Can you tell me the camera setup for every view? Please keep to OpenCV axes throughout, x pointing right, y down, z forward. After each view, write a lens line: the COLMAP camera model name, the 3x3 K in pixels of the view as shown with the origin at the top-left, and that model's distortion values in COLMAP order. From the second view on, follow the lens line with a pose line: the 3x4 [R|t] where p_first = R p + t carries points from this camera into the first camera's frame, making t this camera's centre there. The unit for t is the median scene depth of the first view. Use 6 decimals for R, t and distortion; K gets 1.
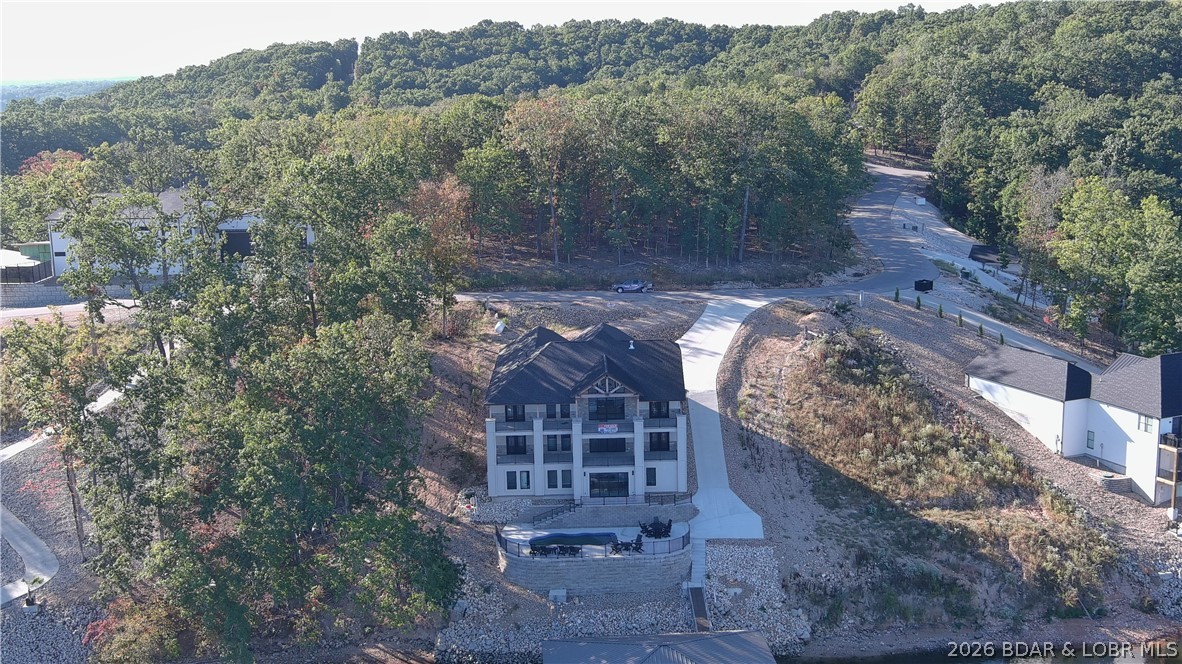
lens RADIAL K [[1336.8, 0, 595.9], [0, 1336.8, 331.6], [0, 0, 1]] dist [0.055079, -0.175362]
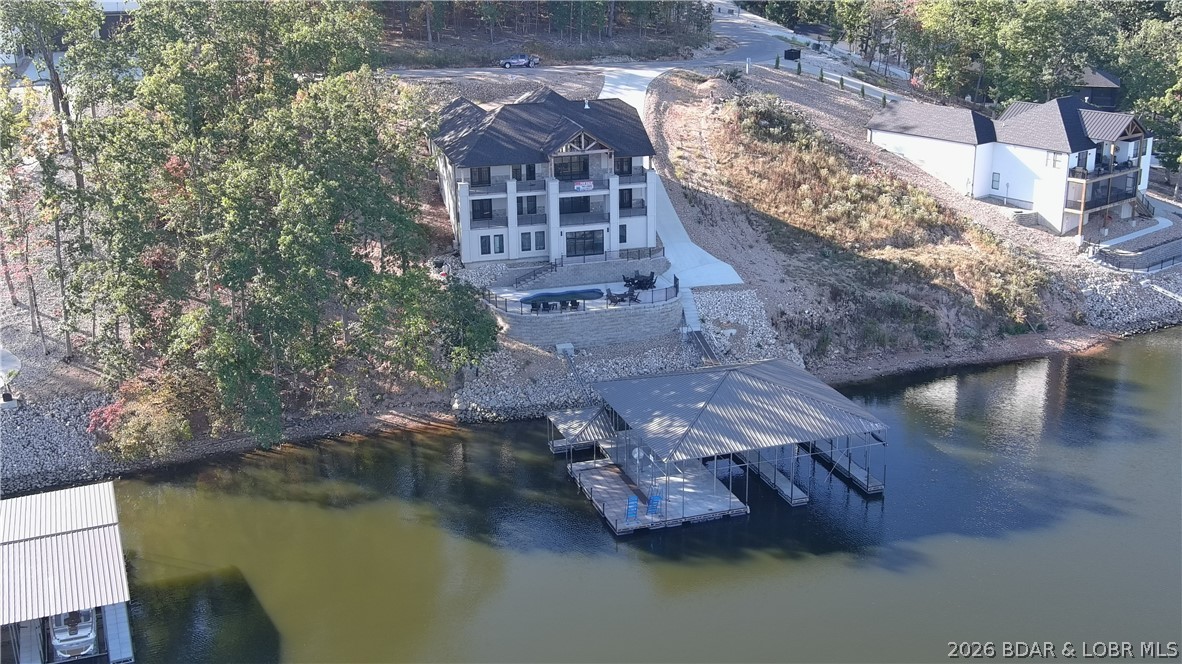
lens RADIAL K [[1336.8, 0, 595.9], [0, 1336.8, 331.6], [0, 0, 1]] dist [0.055079, -0.175362]
pose [[0.968197, -0.072149, 0.239561, -0.225143], [0.041848, 0.990729, 0.129249, 0.050679], [-0.246665, -0.115113, 0.962240, 0.026967]]
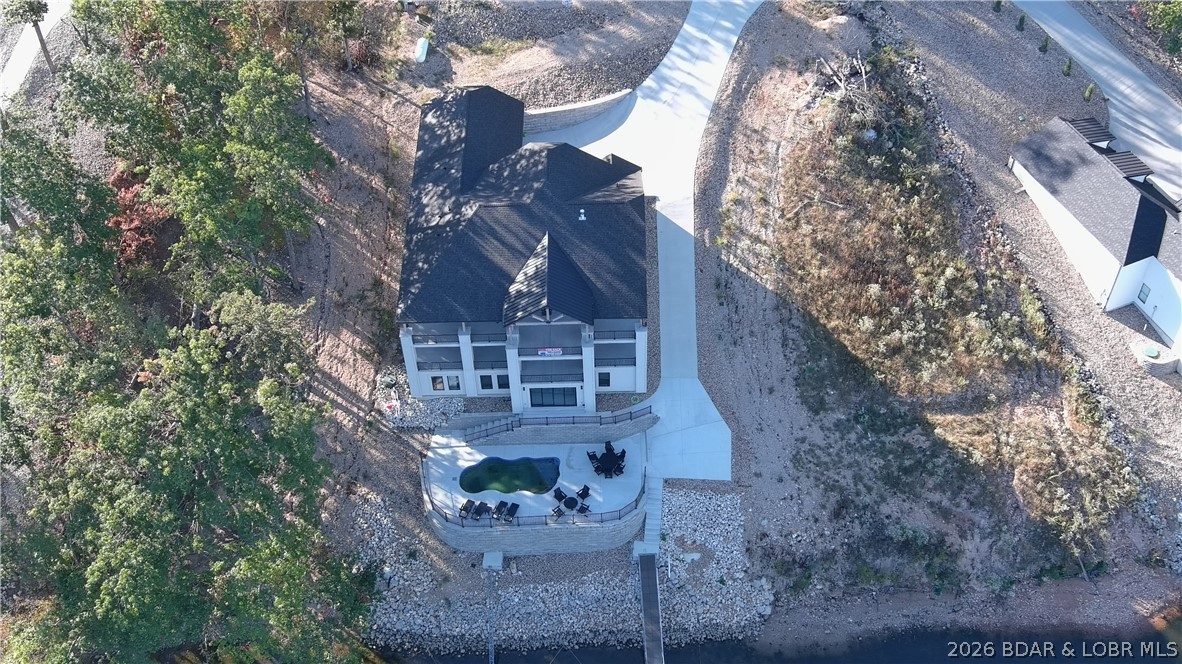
lens RADIAL K [[1336.8, 0, 595.9], [0, 1336.8, 331.6], [0, 0, 1]] dist [0.055079, -0.175362]
pose [[0.999990, 0.003067, -0.003334, 0.038943], [-0.000387, 0.791084, 0.611707, -0.428903], [0.004514, -0.611699, 0.791077, 0.357791]]
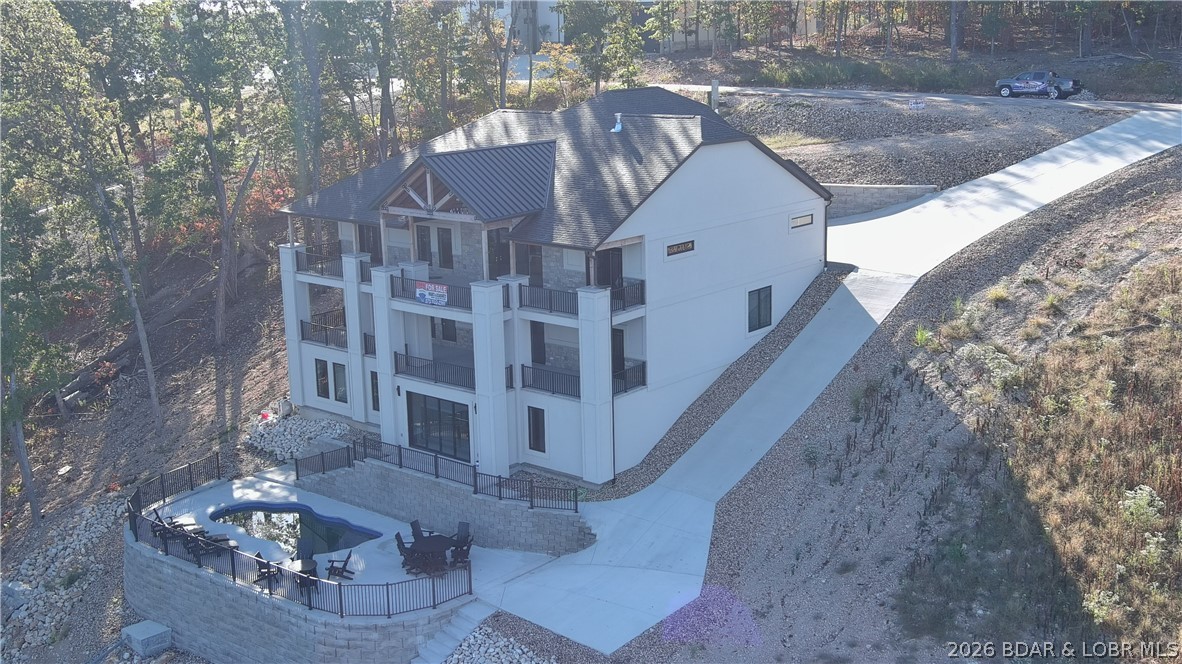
lens RADIAL K [[1336.8, 0, 595.9], [0, 1336.8, 331.6], [0, 0, 1]] dist [0.055079, -0.175362]
pose [[0.753677, 0.151986, -0.639430, 0.315944], [-0.119077, 0.988371, 0.094574, 0.037617], [0.646368, 0.004863, 0.763011, 0.699519]]
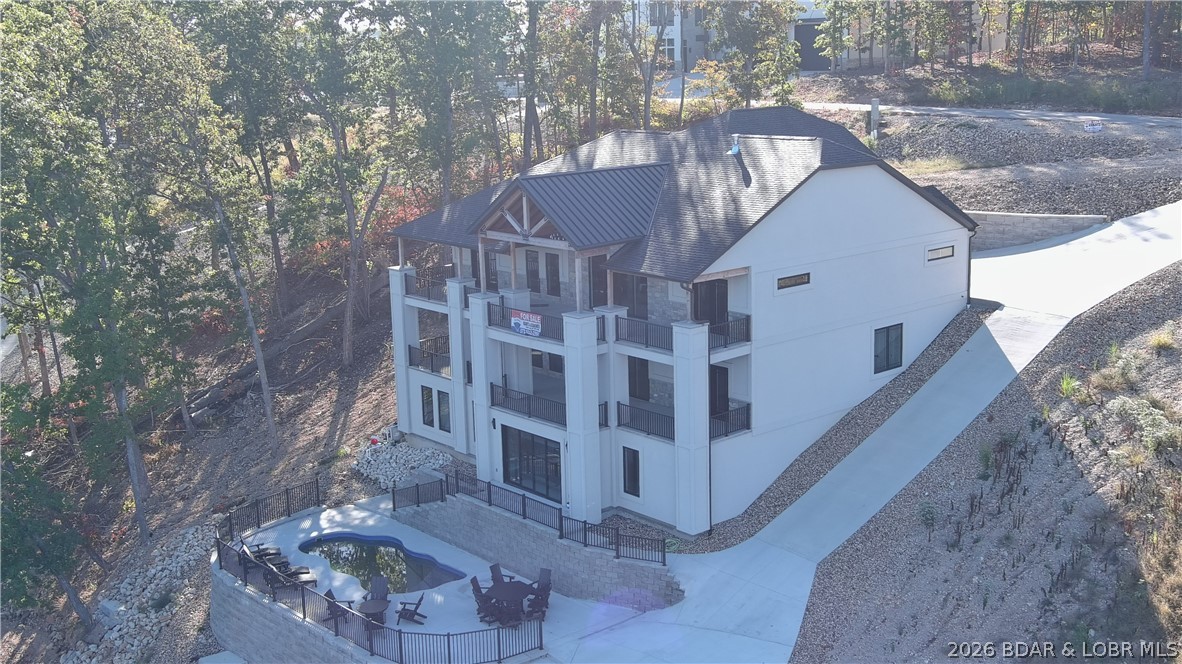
lens RADIAL K [[1336.8, 0, 595.9], [0, 1336.8, 331.6], [0, 0, 1]] dist [0.055079, -0.175362]
pose [[0.645585, 0.163136, -0.746061, 0.317023], [-0.133680, 0.985974, 0.099920, 0.031696], [0.751898, 0.035226, 0.658338, 0.740316]]
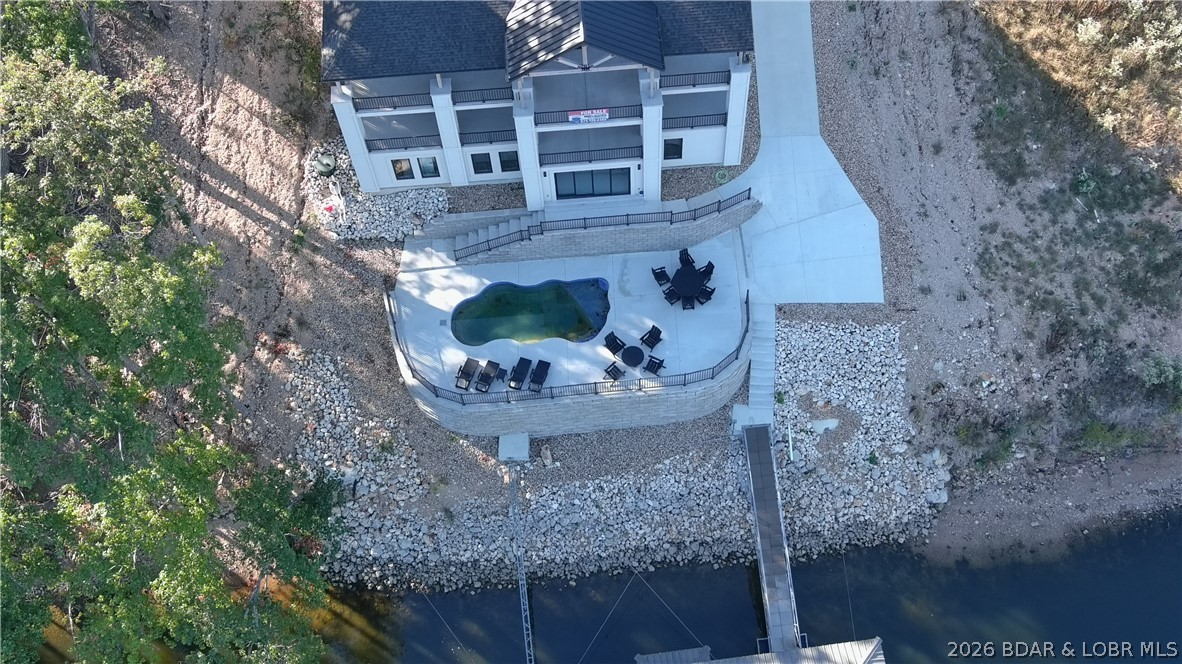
lens RADIAL K [[1336.8, 0, 595.9], [0, 1336.8, 331.6], [0, 0, 1]] dist [0.055079, -0.175362]
pose [[0.998620, -0.051391, 0.010841, 0.002375], [0.022965, 0.612874, 0.789847, -0.257031], [-0.047236, -0.788508, 0.613208, 0.632786]]
